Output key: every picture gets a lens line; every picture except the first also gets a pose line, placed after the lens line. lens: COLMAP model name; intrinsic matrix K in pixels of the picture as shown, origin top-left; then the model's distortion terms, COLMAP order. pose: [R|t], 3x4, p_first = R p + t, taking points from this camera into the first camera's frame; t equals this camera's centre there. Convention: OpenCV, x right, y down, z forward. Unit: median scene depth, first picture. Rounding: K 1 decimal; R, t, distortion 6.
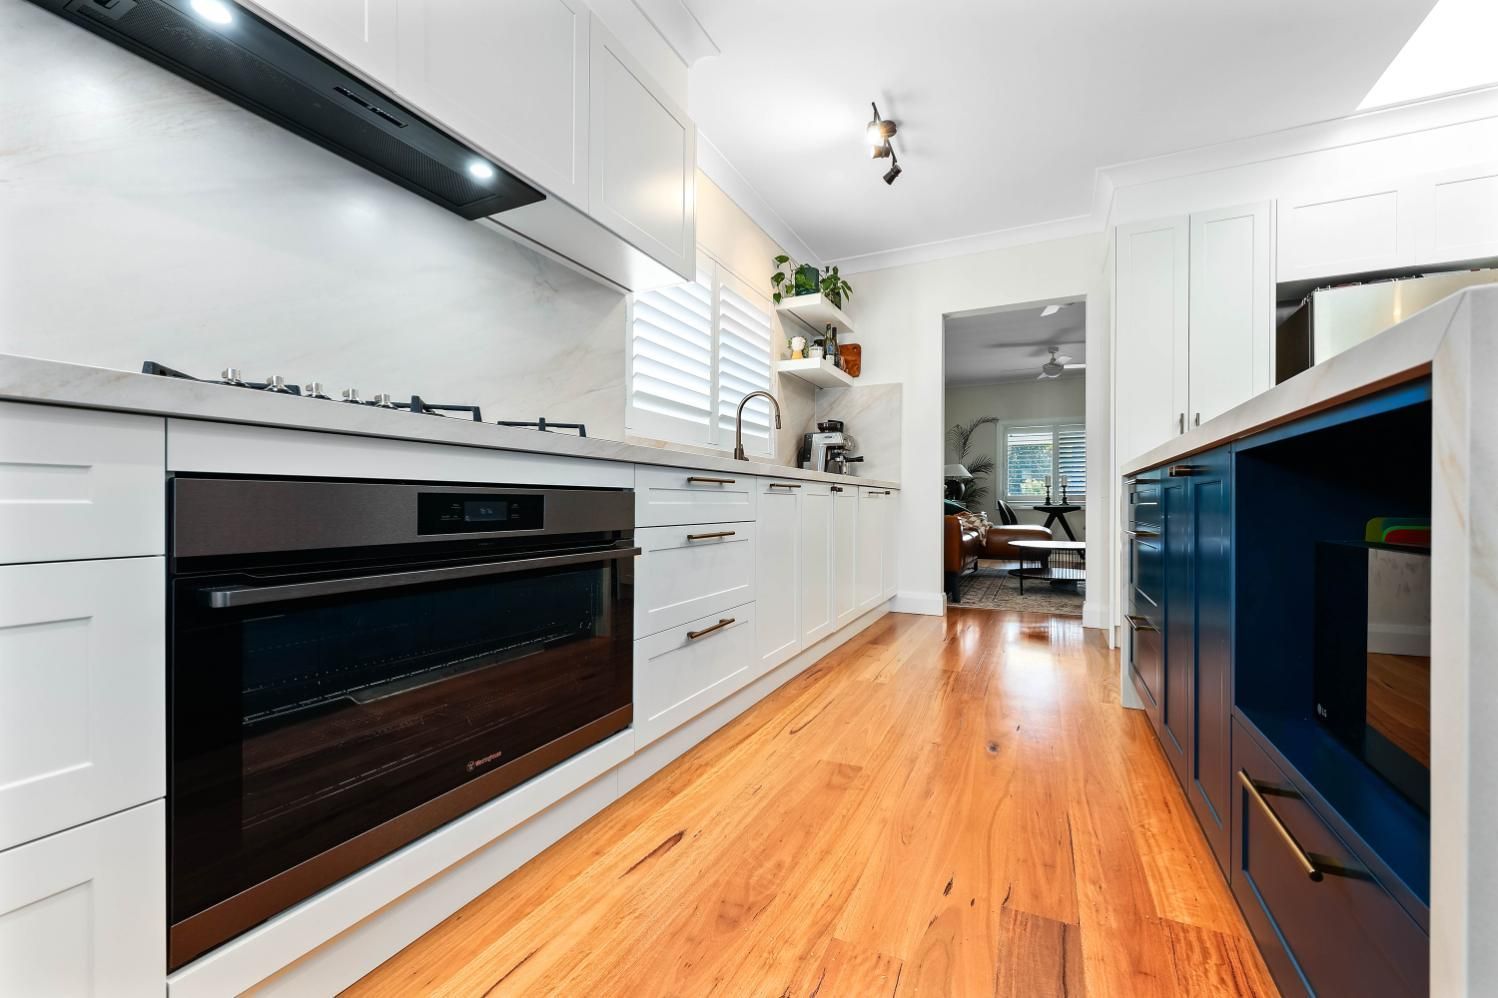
lens RADIAL K [[607.6, 0, 749.9], [0, 607.6, 504.2], [0, 0, 1]] dist [0.001702, -0.000800]
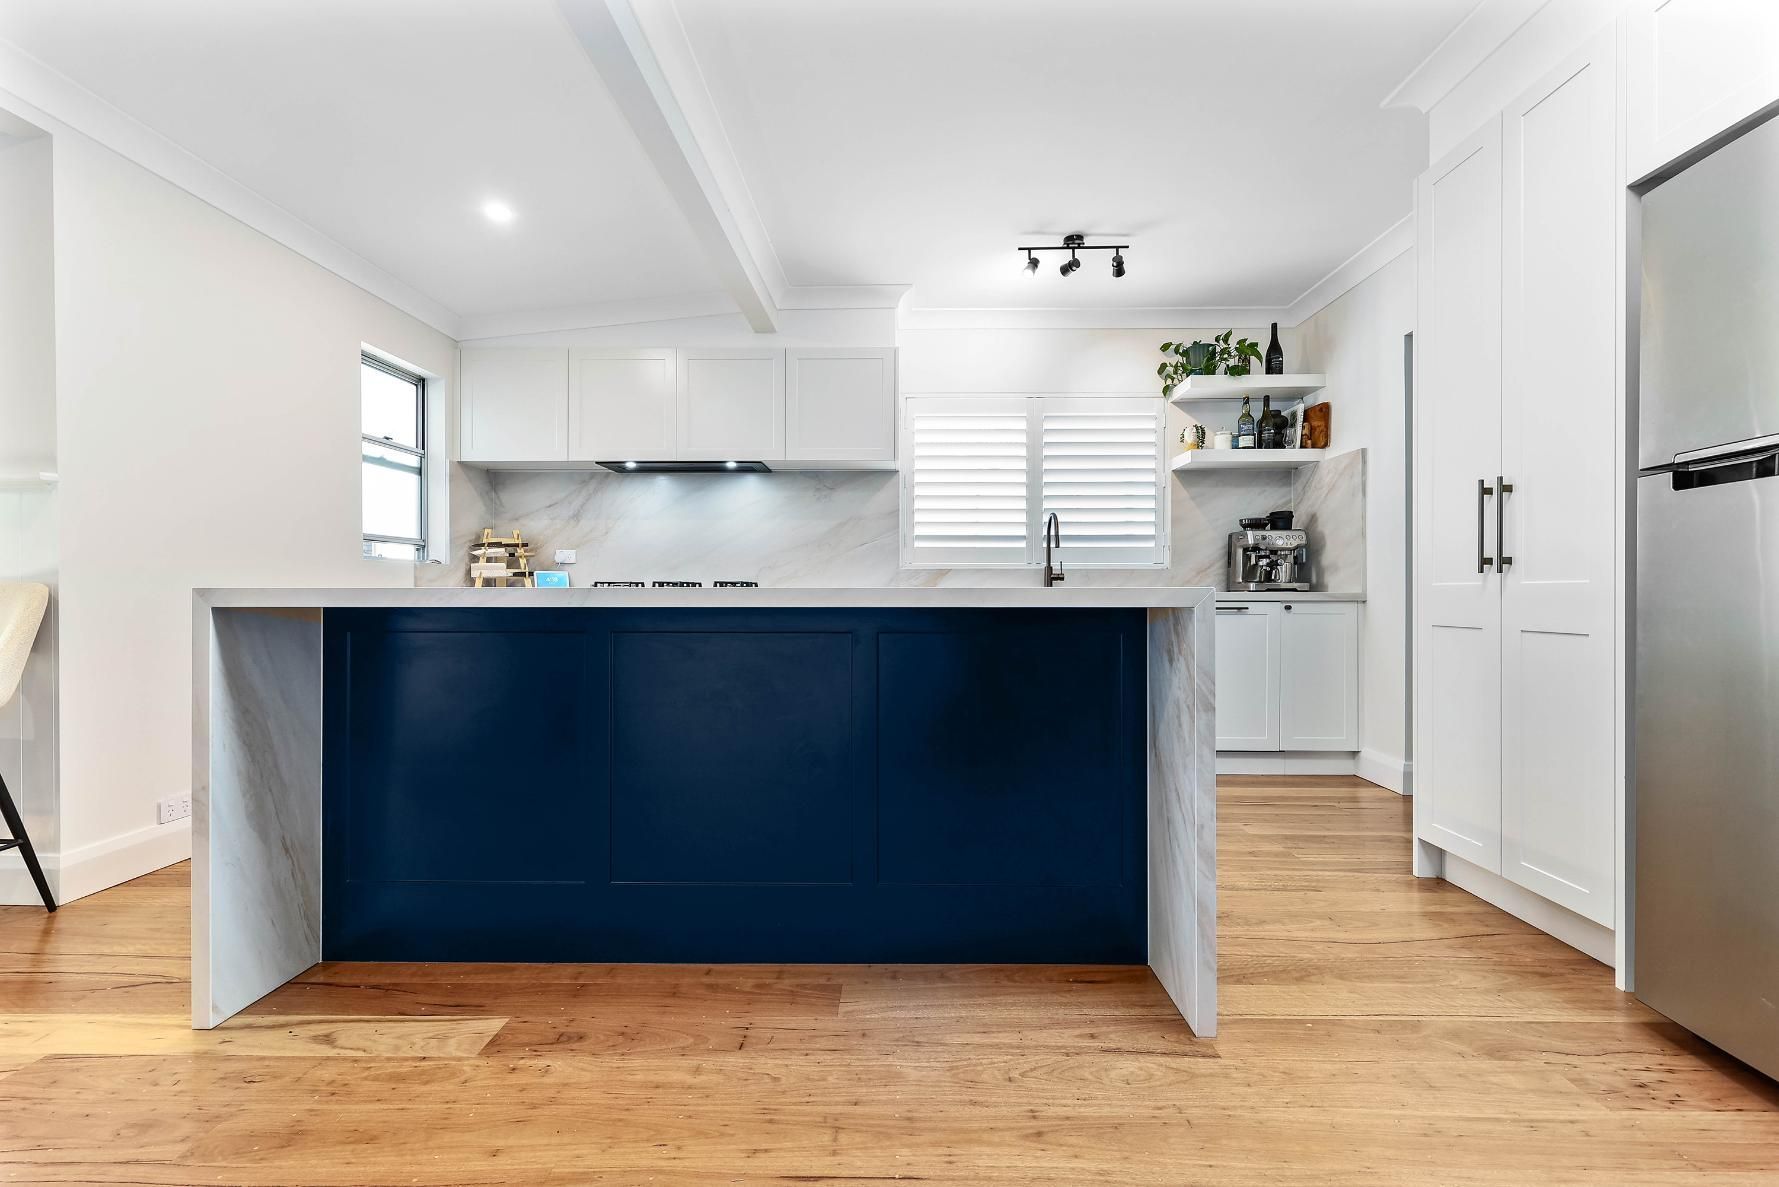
lens RADIAL K [[721.6, 0, 890.6], [0, 721.6, 593.6], [0, 0, 1]] dist [0.001702, -0.000800]
pose [[0.418333, -0.003480, -0.908287, 1.255743], [-0.000485, 0.999992, -0.004054, -0.047994], [0.908294, 0.002137, 0.418327, 0.264779]]
